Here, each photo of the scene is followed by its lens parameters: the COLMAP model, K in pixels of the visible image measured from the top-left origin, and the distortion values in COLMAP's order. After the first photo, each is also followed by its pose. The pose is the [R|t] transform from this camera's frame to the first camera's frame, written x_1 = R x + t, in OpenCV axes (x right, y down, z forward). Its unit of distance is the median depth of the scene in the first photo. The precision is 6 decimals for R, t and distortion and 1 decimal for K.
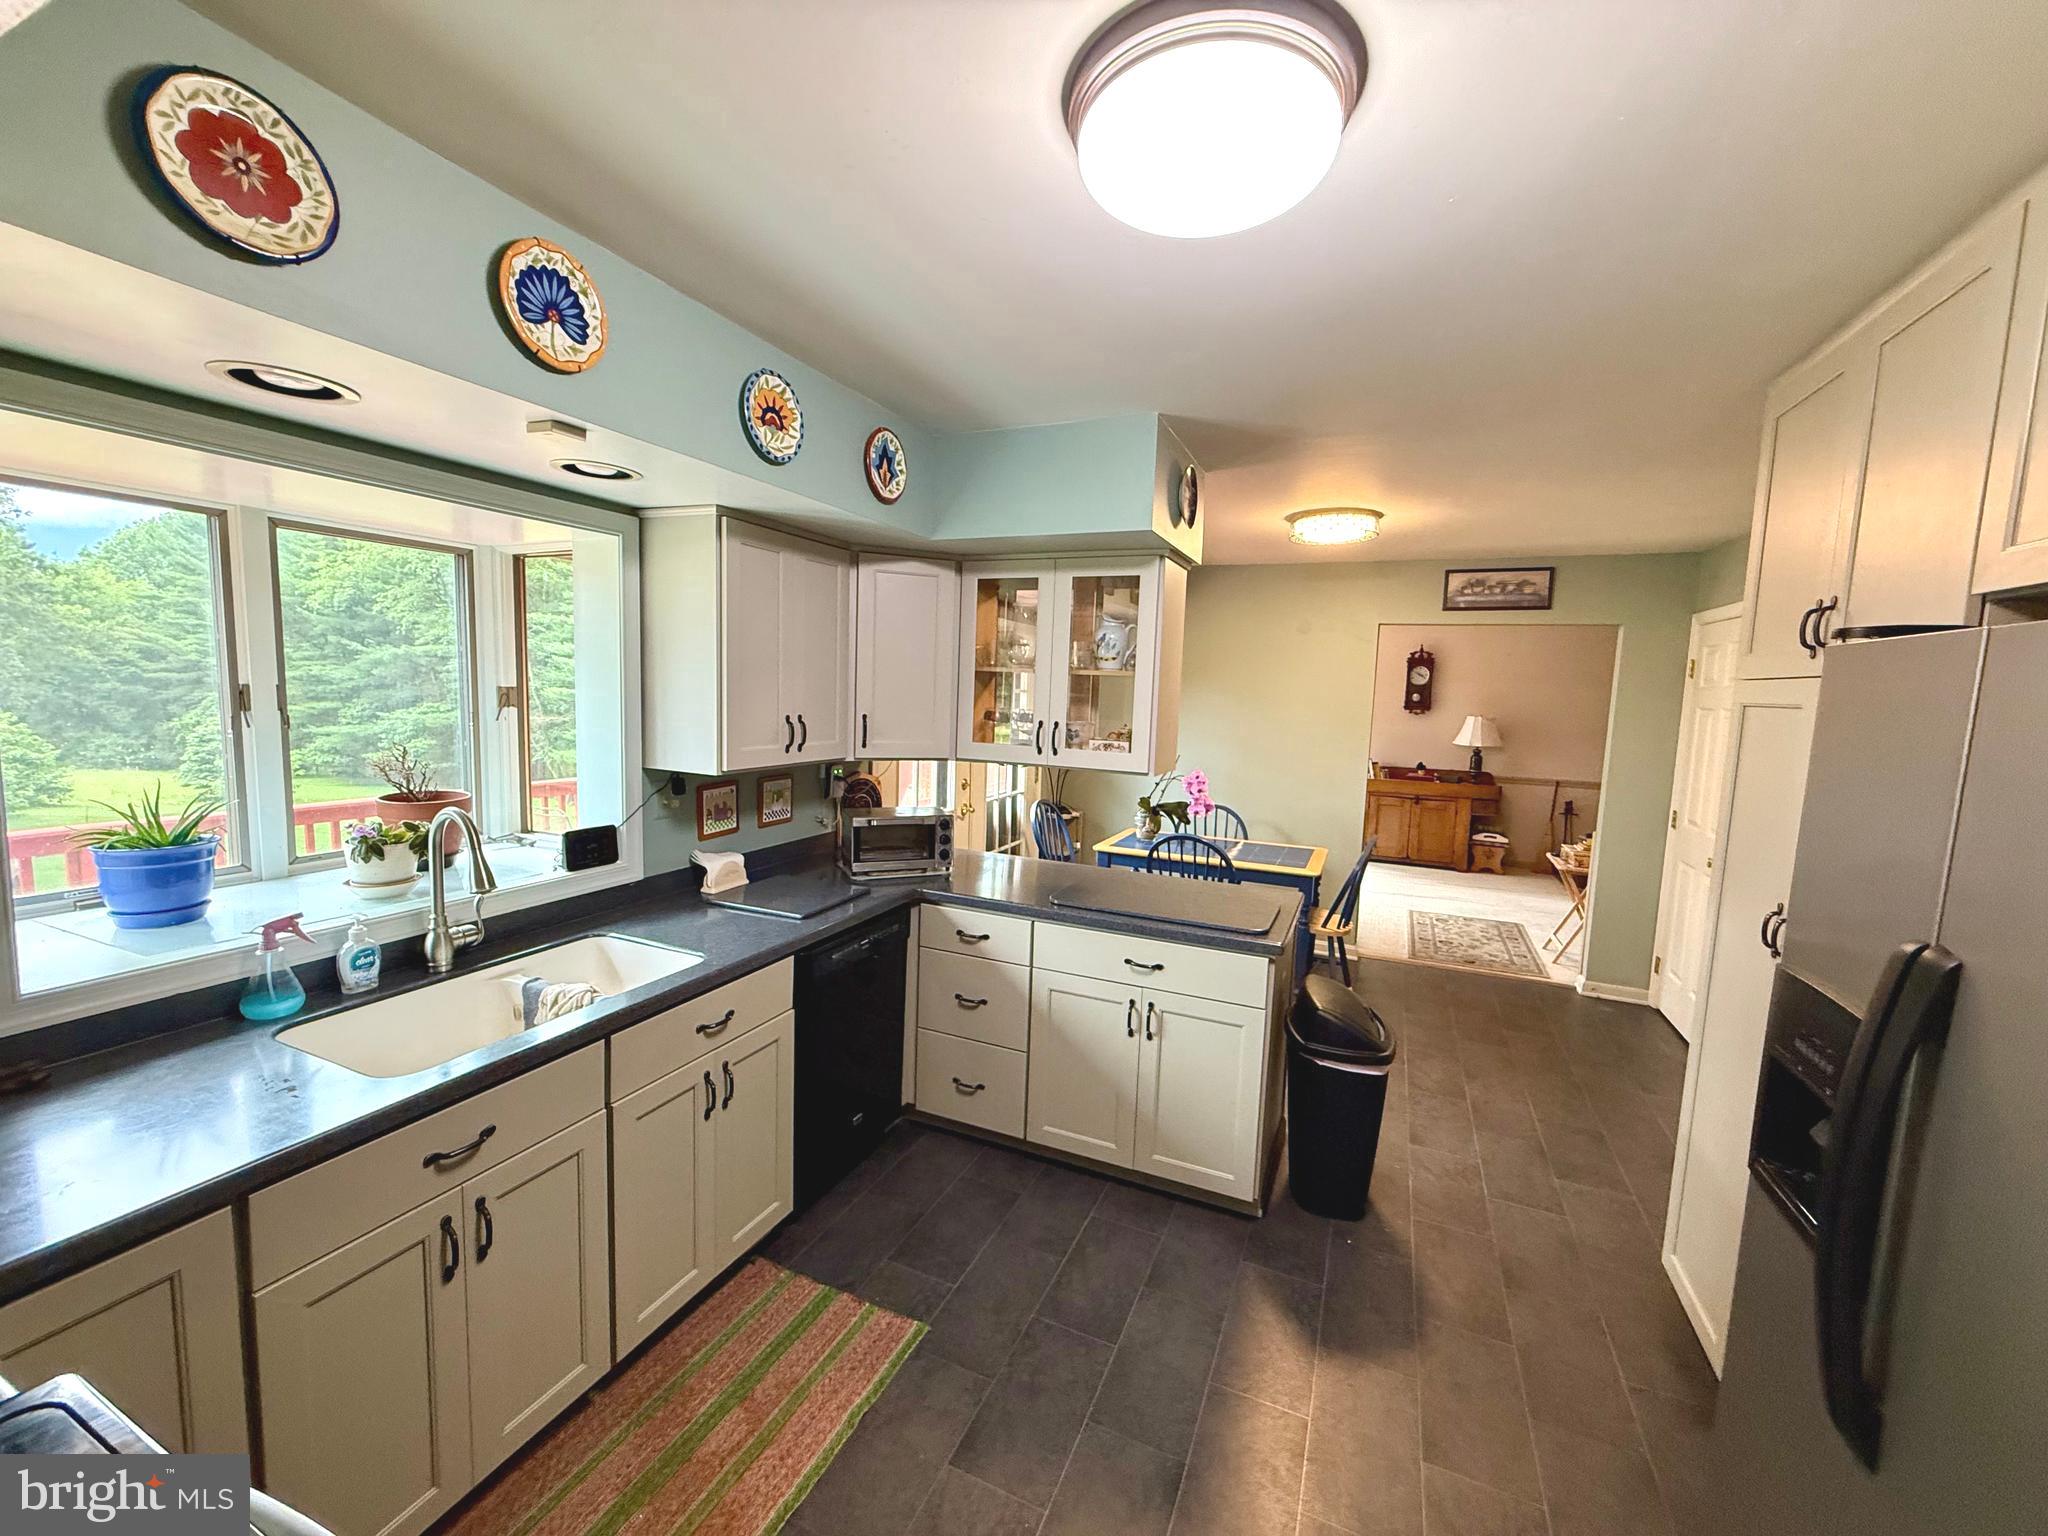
lens RADIAL K [[819.1, 0, 1021.4], [0, 819.1, 767.3], [0, 0, 1]] dist [-0.001591, -0.000066]
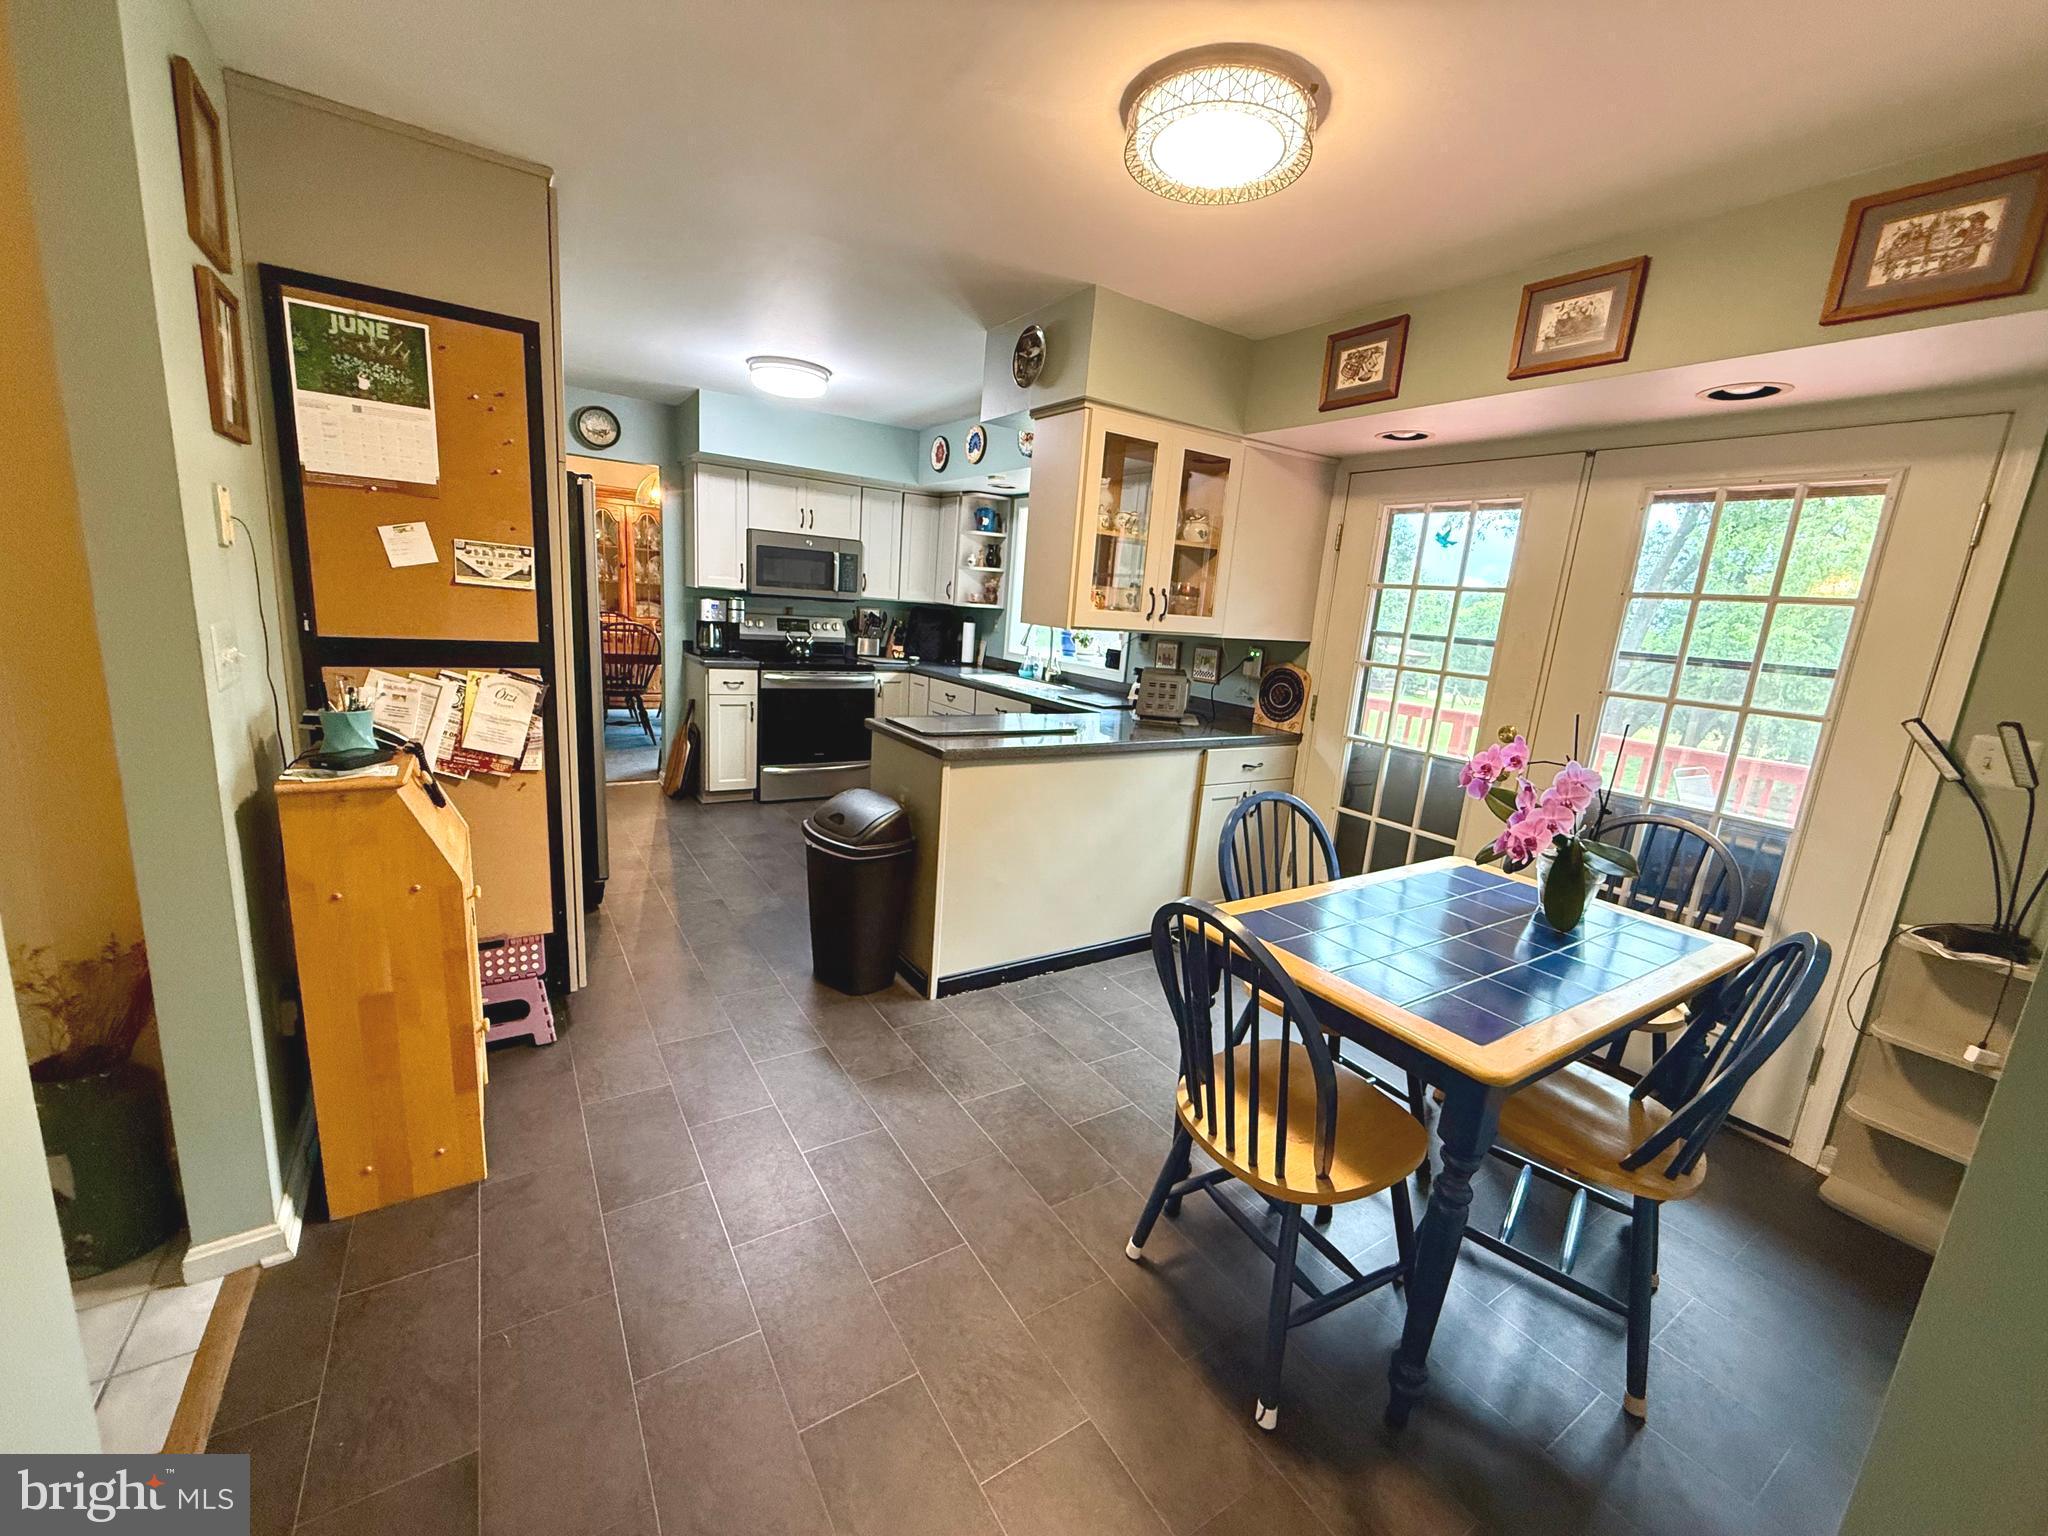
lens RADIAL K [[819.1, 0, 1020.5], [0, 819.1, 770.1], [0, 0, 1]] dist [-0.001591, -0.000066]
pose [[-0.540236, 0.101159, -0.835411, 1.194484], [-0.174221, 0.957794, 0.228642, -0.057022], [0.823281, 0.269067, -0.499811, 1.719048]]
